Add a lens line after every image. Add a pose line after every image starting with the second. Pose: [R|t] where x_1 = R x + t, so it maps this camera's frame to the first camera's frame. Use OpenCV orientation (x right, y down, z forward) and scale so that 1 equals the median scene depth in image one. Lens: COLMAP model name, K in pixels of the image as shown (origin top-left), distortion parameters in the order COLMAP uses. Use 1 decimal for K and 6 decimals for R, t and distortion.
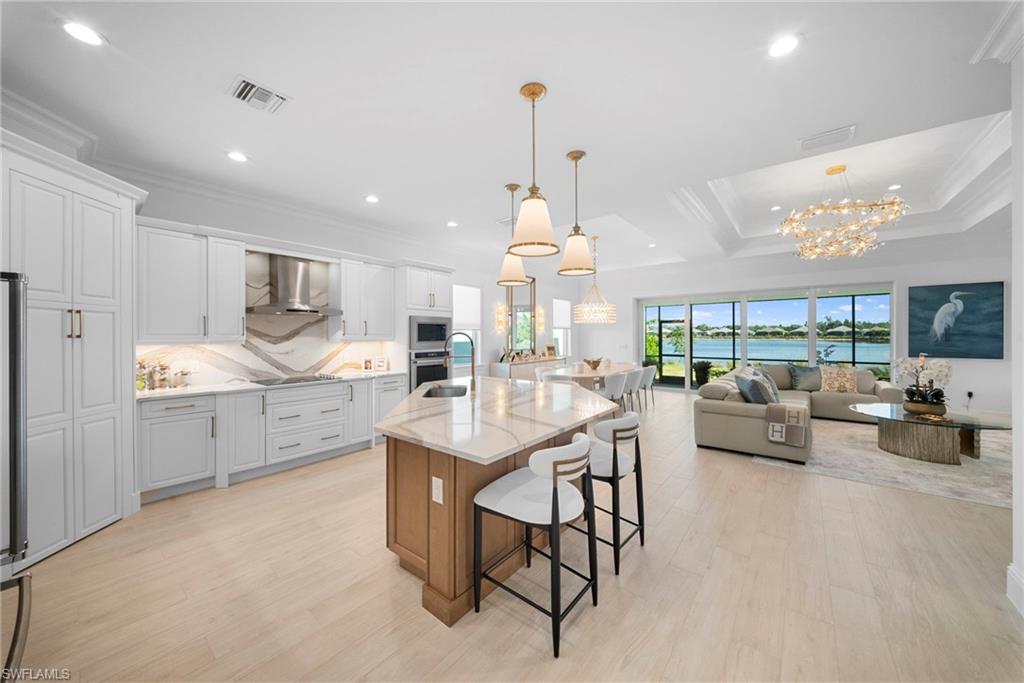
lens RADIAL K [[360.0, 0, 507.5], [0, 360.0, 335.7], [0, 0, 1]] dist [-0.011349, -0.000278]
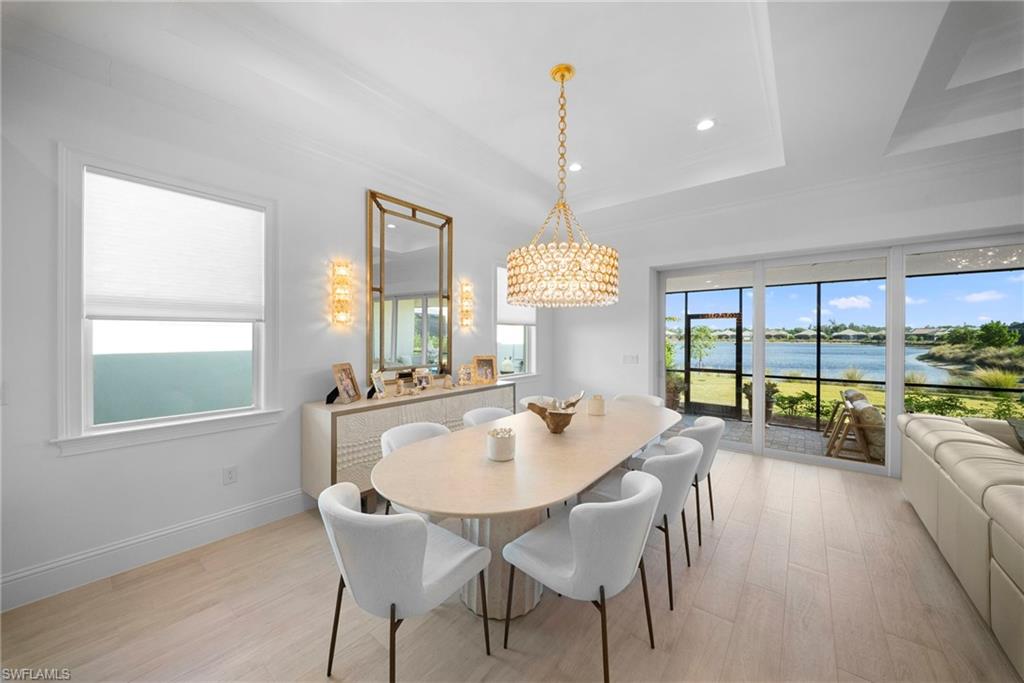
lens RADIAL K [[359.7, 0, 511.5], [0, 359.7, 338.9], [0, 0, 1]] dist [0.006916, -0.006570]
pose [[0.999934, 0.008374, 0.007834, 0.226124], [-0.008424, 0.999944, 0.006417, -0.001840], [-0.007780, -0.006483, 0.999949, 0.750780]]
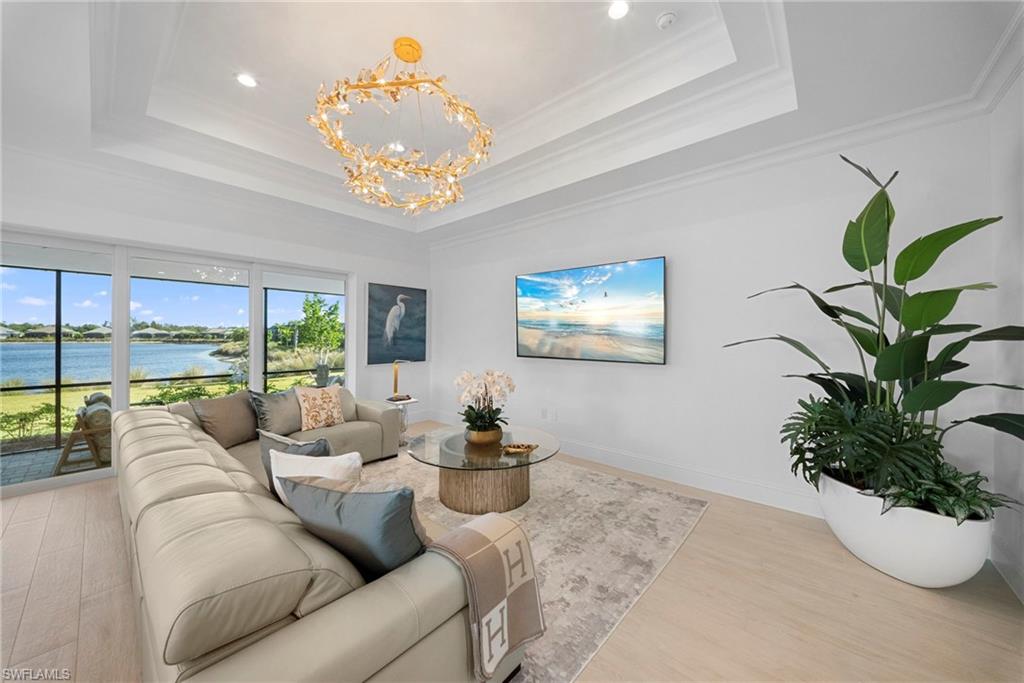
lens RADIAL K [[360.8, 0, 511.1], [0, 360.8, 336.4], [0, 0, 1]] dist [0.013193, -0.008712]
pose [[0.029004, 0.006248, 0.999560, 0.285185], [-0.001650, 0.999979, -0.006203, -0.002851], [-0.999578, -0.001470, 0.029013, 0.665390]]
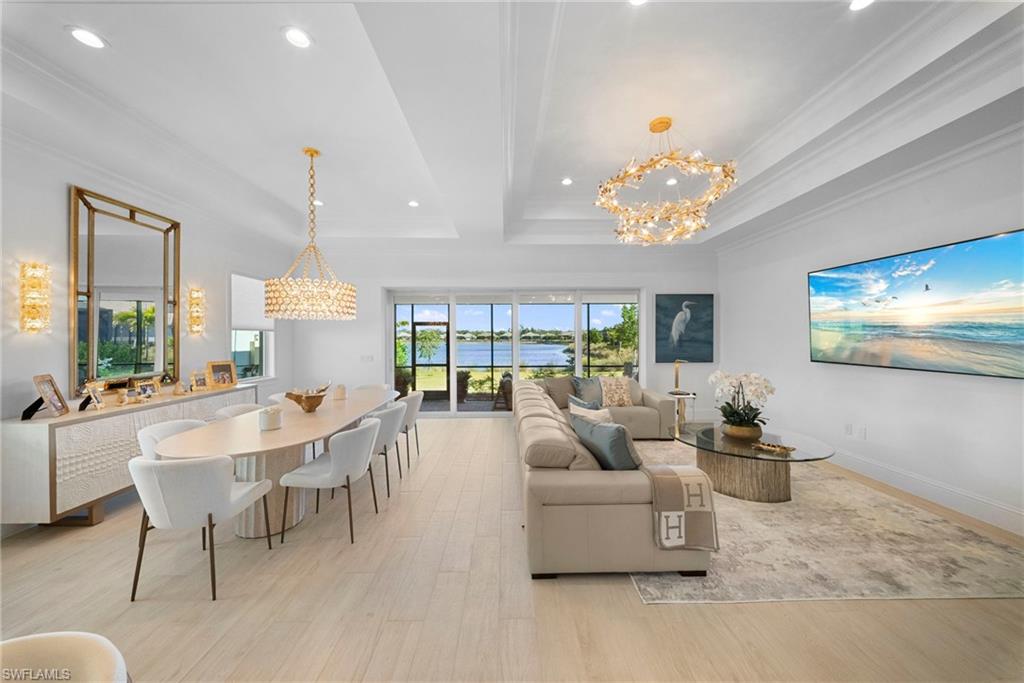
lens RADIAL K [[357.7, 0, 512.0], [0, 357.7, 337.6], [0, 0, 1]] dist [0.009903, -0.008385]
pose [[0.760753, 0.002961, 0.649035, 0.152908], [0.000120, 0.999989, -0.004702, -0.008056], [-0.649042, 0.003655, 0.760744, 0.510154]]
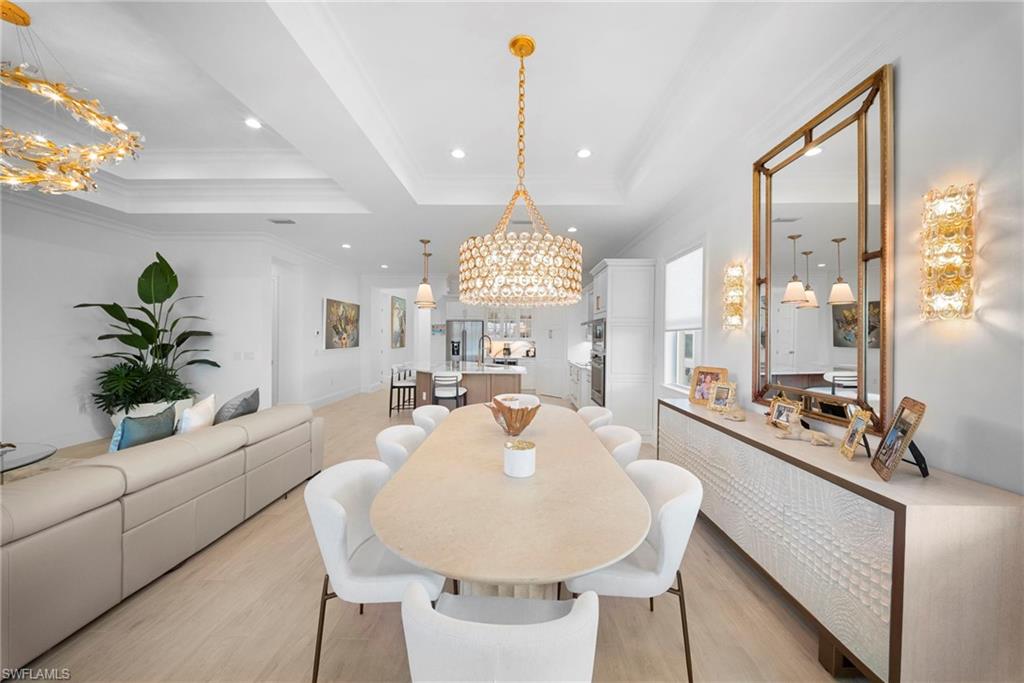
lens RADIAL K [[359.7, 0, 511.5], [0, 359.7, 338.9], [0, 0, 1]] dist [0.006916, -0.006570]
pose [[-0.783142, 0.000170, -0.621843, 0.549039], [-0.005953, 0.999952, 0.007771, -0.004914], [0.621815, 0.009788, -0.783103, 1.506202]]
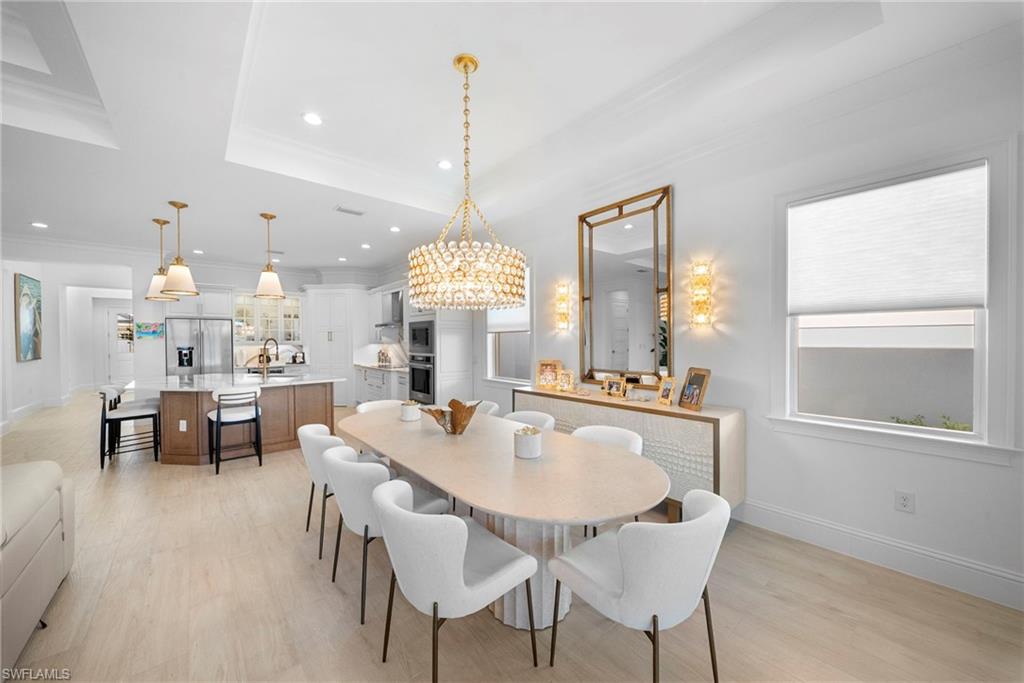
lens RADIAL K [[375.6, 0, 499.7], [0, 375.6, 338.4], [0, 0, 1]] dist [0.039187, -0.015055]
pose [[-0.199129, 0.003741, -0.979966, 0.730889], [0.005406, 0.999982, 0.002719, -0.005908], [0.979958, -0.004756, -0.199145, 1.325029]]
